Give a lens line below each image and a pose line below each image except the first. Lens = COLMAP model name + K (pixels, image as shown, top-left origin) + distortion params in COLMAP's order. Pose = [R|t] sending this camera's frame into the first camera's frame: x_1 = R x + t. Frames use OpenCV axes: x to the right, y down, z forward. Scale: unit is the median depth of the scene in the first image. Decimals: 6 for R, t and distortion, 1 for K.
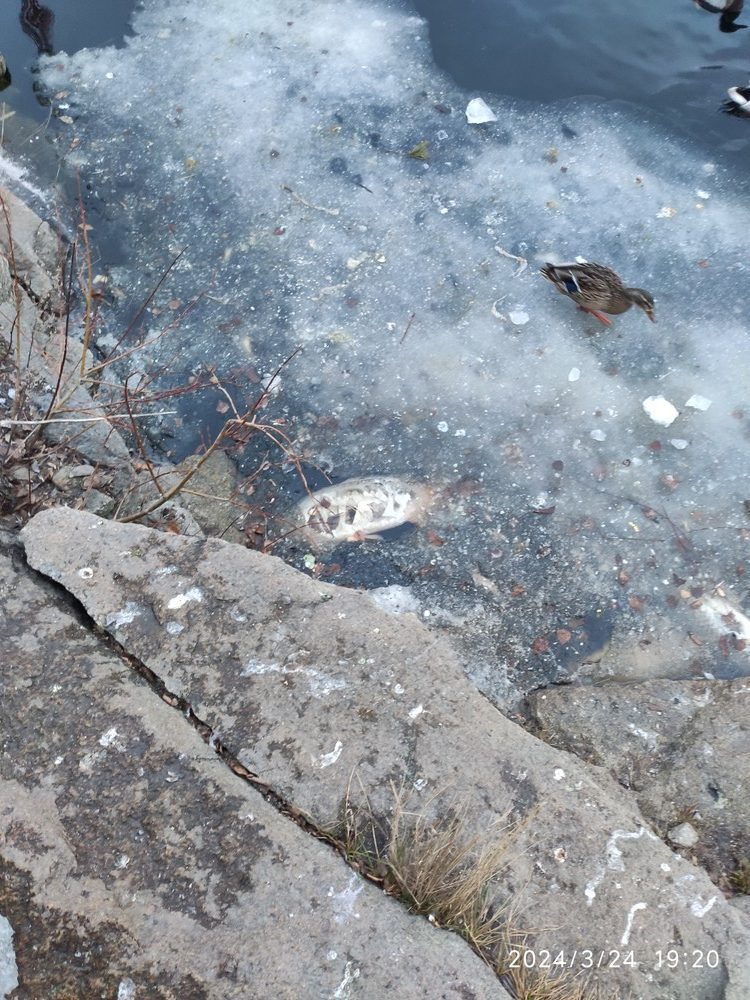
lens RADIAL K [[755.9, 0, 378.4], [0, 755.9, 496.4], [0, 0, 1]] dist [0.084291, -0.116380]
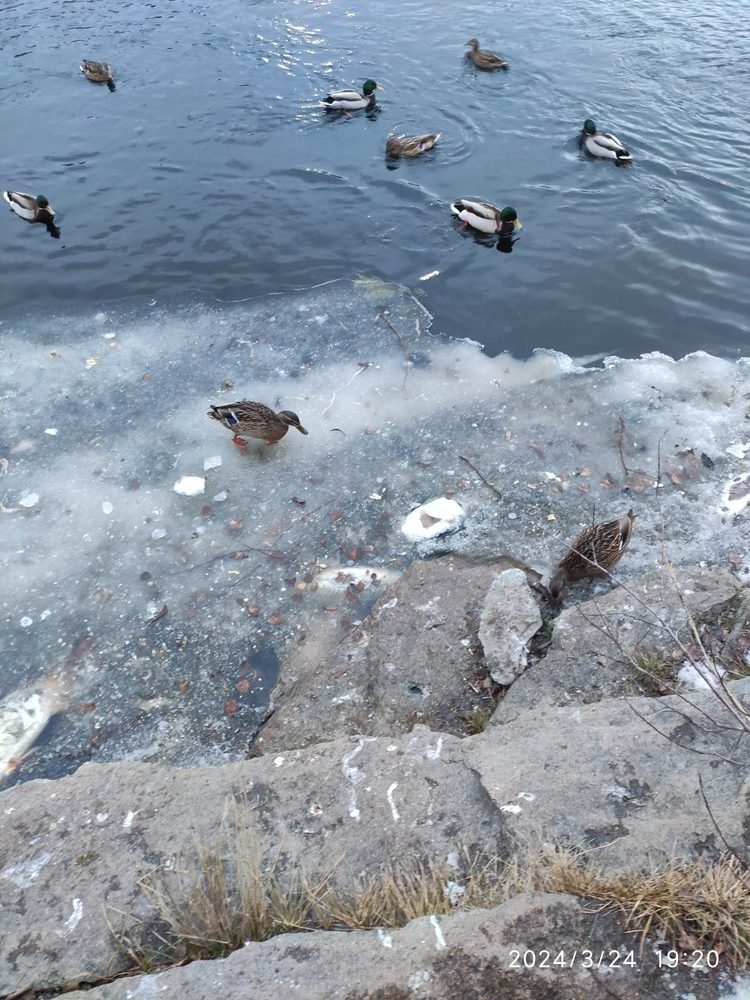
lens RADIAL K [[755.9, 0, 378.4], [0, 755.9, 496.4], [0, 0, 1]] dist [0.084291, -0.116380]
pose [[0.675027, -0.583628, 0.451350, 0.044198], [0.674842, 0.735680, -0.057989, 0.174053], [-0.298205, 0.343734, 0.890461, -0.095314]]
